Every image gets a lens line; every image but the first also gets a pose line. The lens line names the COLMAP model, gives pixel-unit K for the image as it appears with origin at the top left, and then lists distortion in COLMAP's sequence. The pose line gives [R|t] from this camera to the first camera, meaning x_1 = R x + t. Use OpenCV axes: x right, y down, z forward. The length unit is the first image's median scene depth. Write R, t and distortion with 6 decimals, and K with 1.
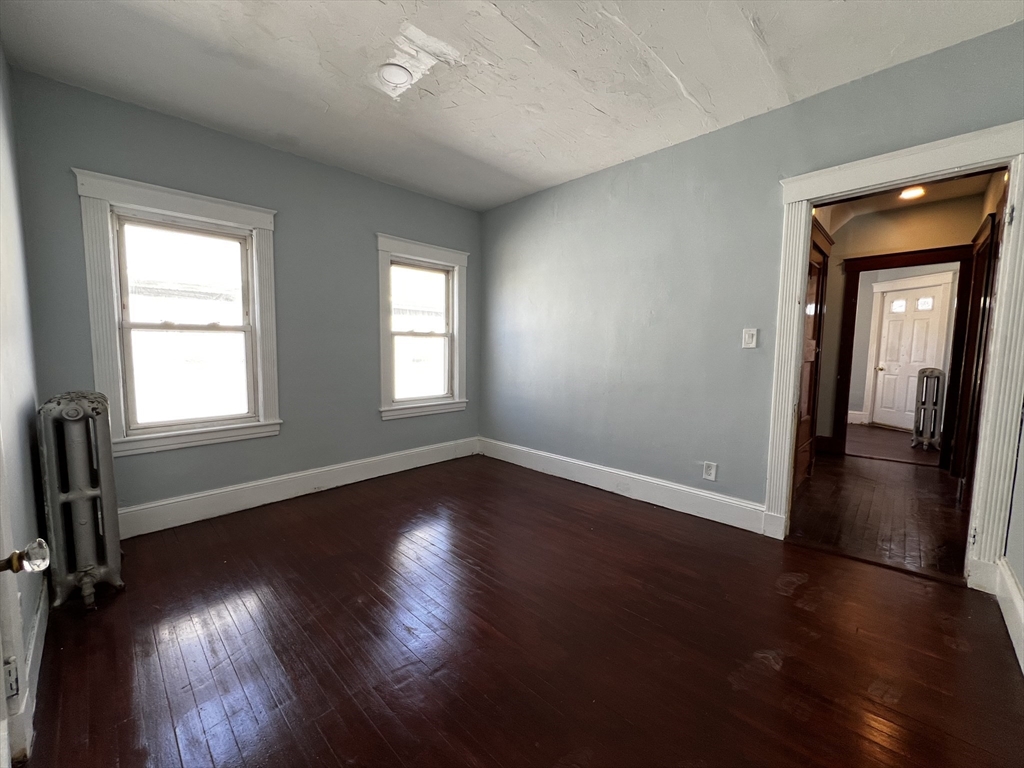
lens RADIAL K [[423.5, 0, 518.4], [0, 423.5, 373.0], [0, 0, 1]] dist [0.001104, 0.000085]
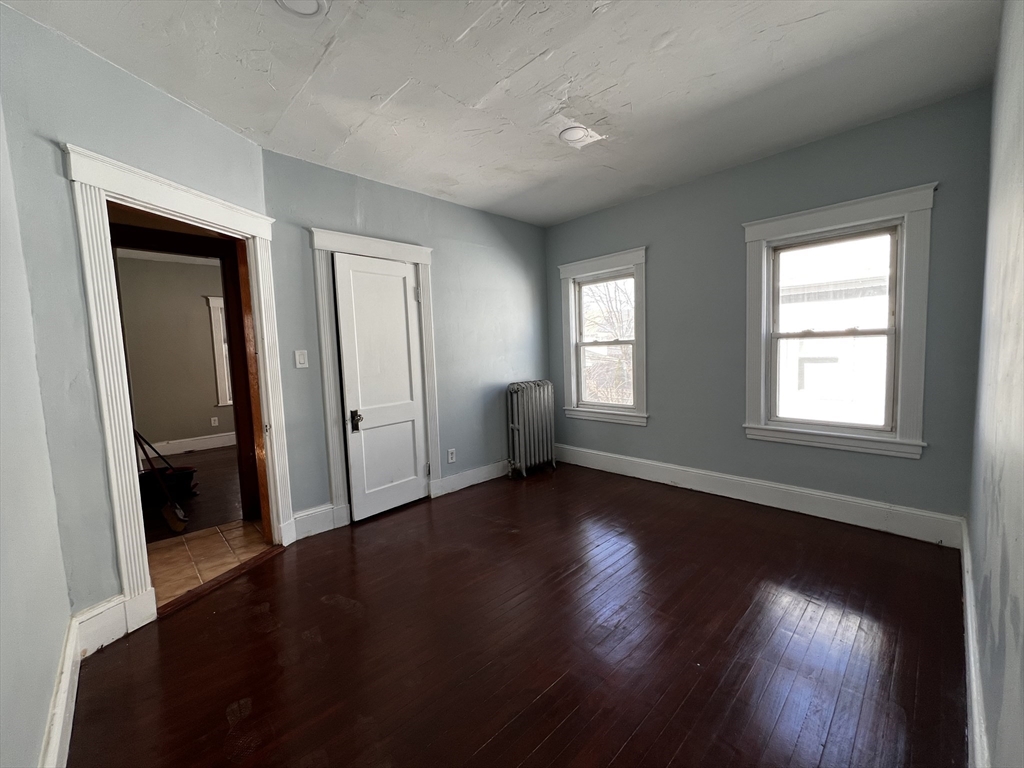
lens RADIAL K [[410.3, 0, 512.0], [0, 410.3, 384.0], [0, 0, 1]] dist [0.000390, 0.000035]
pose [[-0.057019, 0.062733, -0.996400, 0.478478], [-0.044149, 0.996889, 0.065290, -0.028888], [0.997396, 0.047713, -0.054072, 0.494792]]
